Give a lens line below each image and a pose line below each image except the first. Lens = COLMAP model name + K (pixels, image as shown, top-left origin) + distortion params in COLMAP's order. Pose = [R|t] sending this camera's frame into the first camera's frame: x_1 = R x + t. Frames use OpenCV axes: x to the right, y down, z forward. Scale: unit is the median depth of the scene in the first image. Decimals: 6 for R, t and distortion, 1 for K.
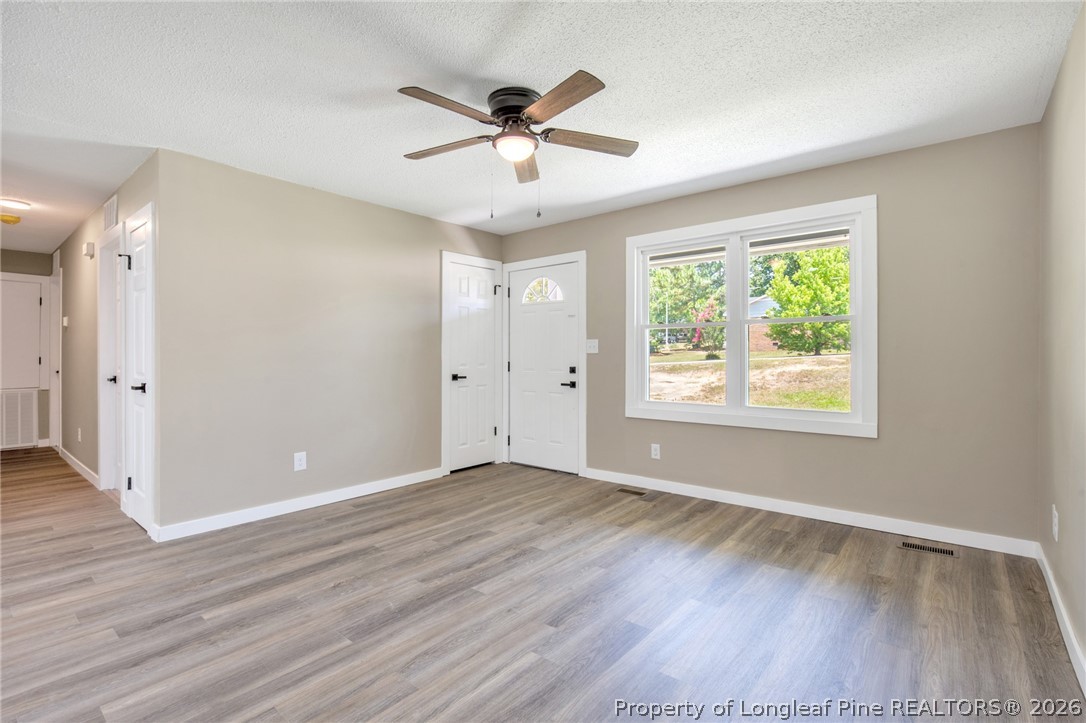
lens RADIAL K [[502.6, 0, 543.7], [0, 502.6, 351.5], [0, 0, 1]] dist [-0.000674, 0.000035]
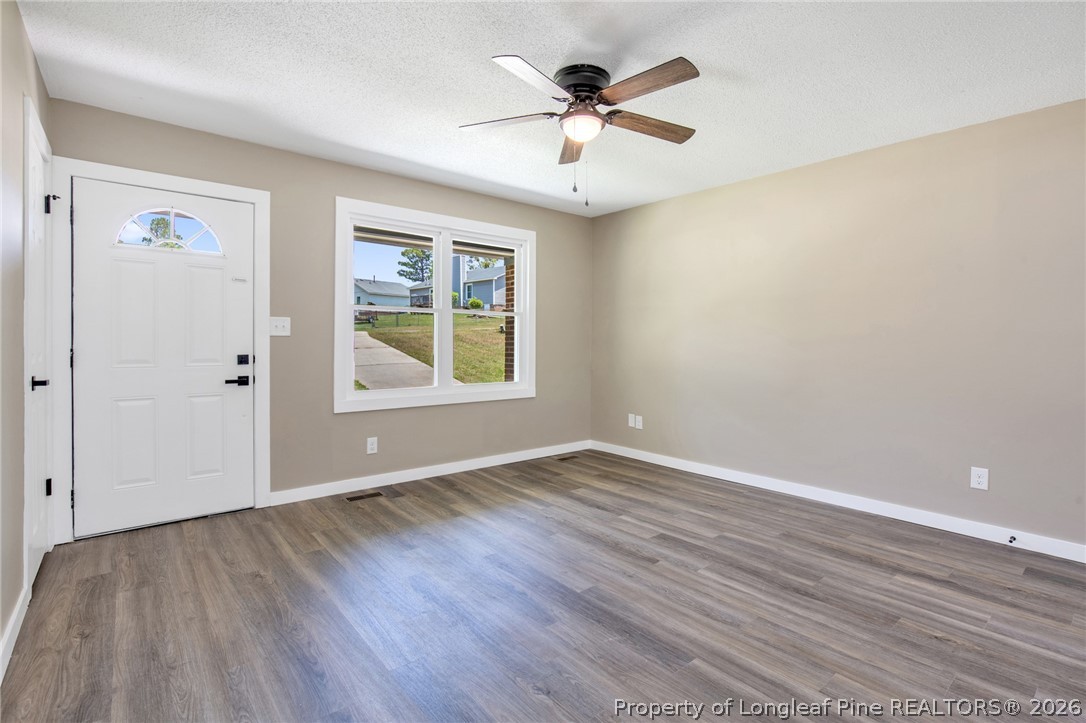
lens RADIAL K [[520.7, 0, 540.1], [0, 520.7, 346.5], [0, 0, 1]] dist [-0.012873, 0.000111]
pose [[0.182357, -0.003979, 0.983224, -0.934133], [-0.012592, 0.999900, 0.006382, 0.015883], [-0.983152, -0.013545, 0.182289, 0.779511]]
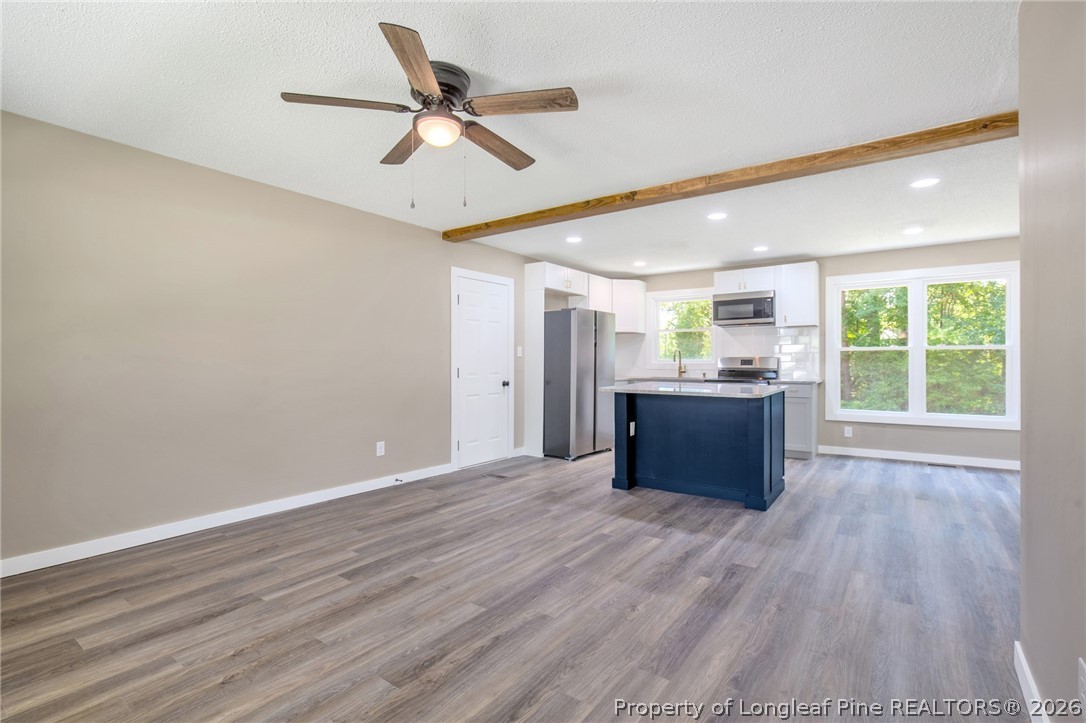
lens RADIAL K [[504.4, 0, 553.6], [0, 504.4, 357.2], [0, 0, 1]] dist [-0.014974, -0.000392]
pose [[-0.995966, -0.001474, -0.089724, -0.158030], [-0.000331, 0.999919, -0.012743, 0.011235], [0.089736, -0.012662, -0.995885, 1.682727]]
